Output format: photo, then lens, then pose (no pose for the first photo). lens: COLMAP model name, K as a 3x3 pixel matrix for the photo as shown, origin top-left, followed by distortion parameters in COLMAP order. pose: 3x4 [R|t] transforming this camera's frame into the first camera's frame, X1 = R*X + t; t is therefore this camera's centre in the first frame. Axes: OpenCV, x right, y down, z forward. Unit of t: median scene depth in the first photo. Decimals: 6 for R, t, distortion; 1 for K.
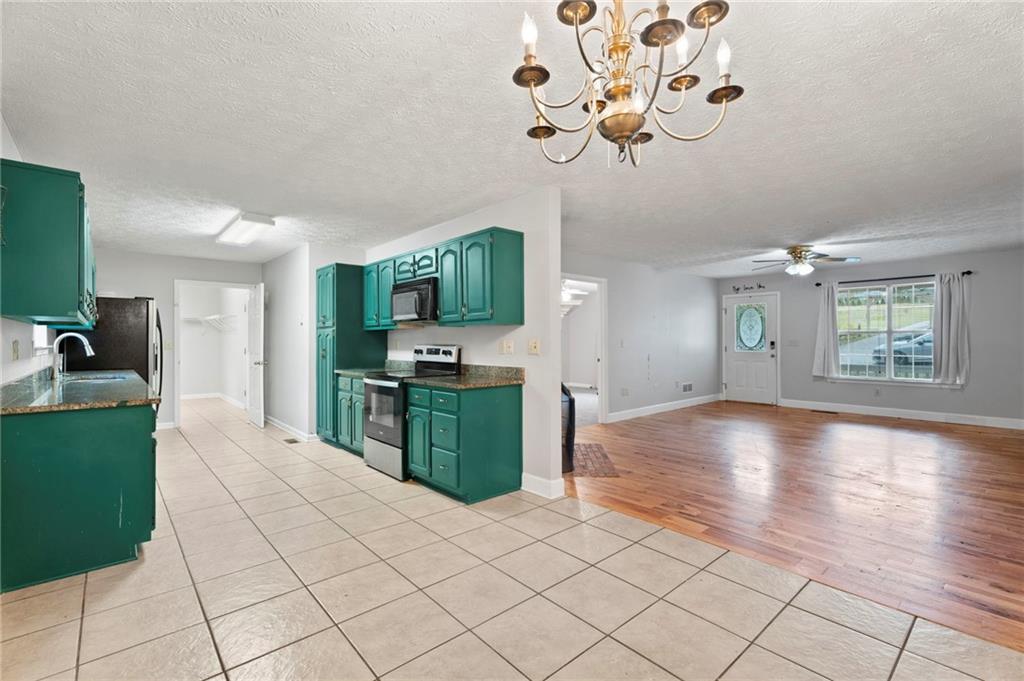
lens RADIAL K [[469.4, 0, 511.7], [0, 469.4, 342.0], [0, 0, 1]] dist [0.001759, -0.000553]
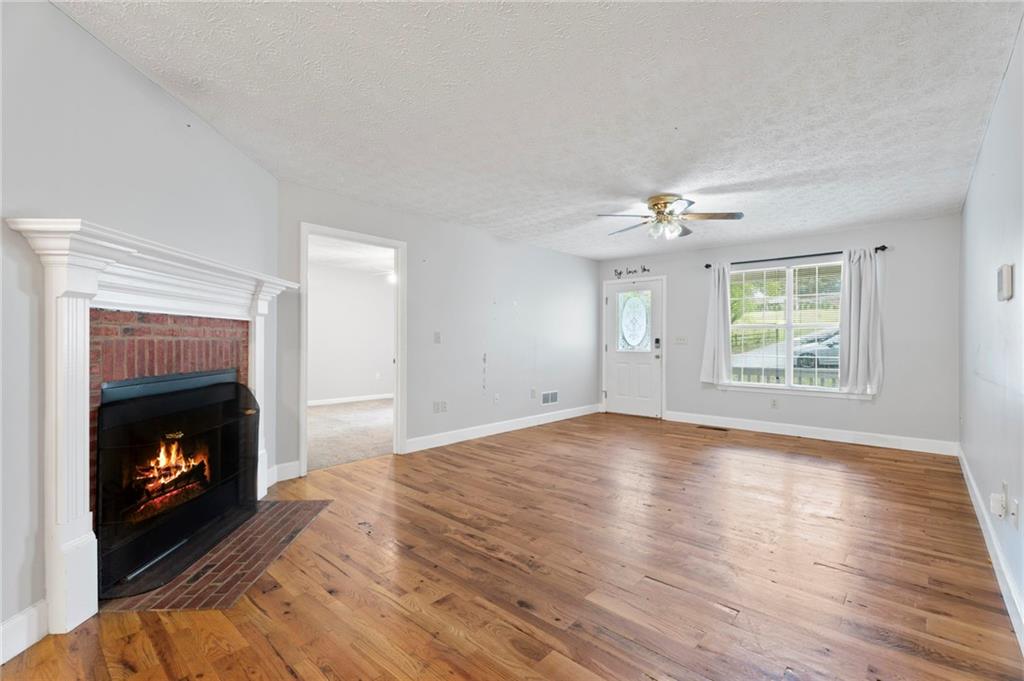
lens RADIAL K [[469.4, 0, 513.2], [0, 469.4, 342.5], [0, 0, 1]] dist [0.001759, -0.000553]
pose [[0.992933, 0.008788, 0.118348, 0.242802], [-0.008581, 0.999961, -0.002259, 0.010459], [-0.118364, 0.001228, 0.992970, 0.264685]]
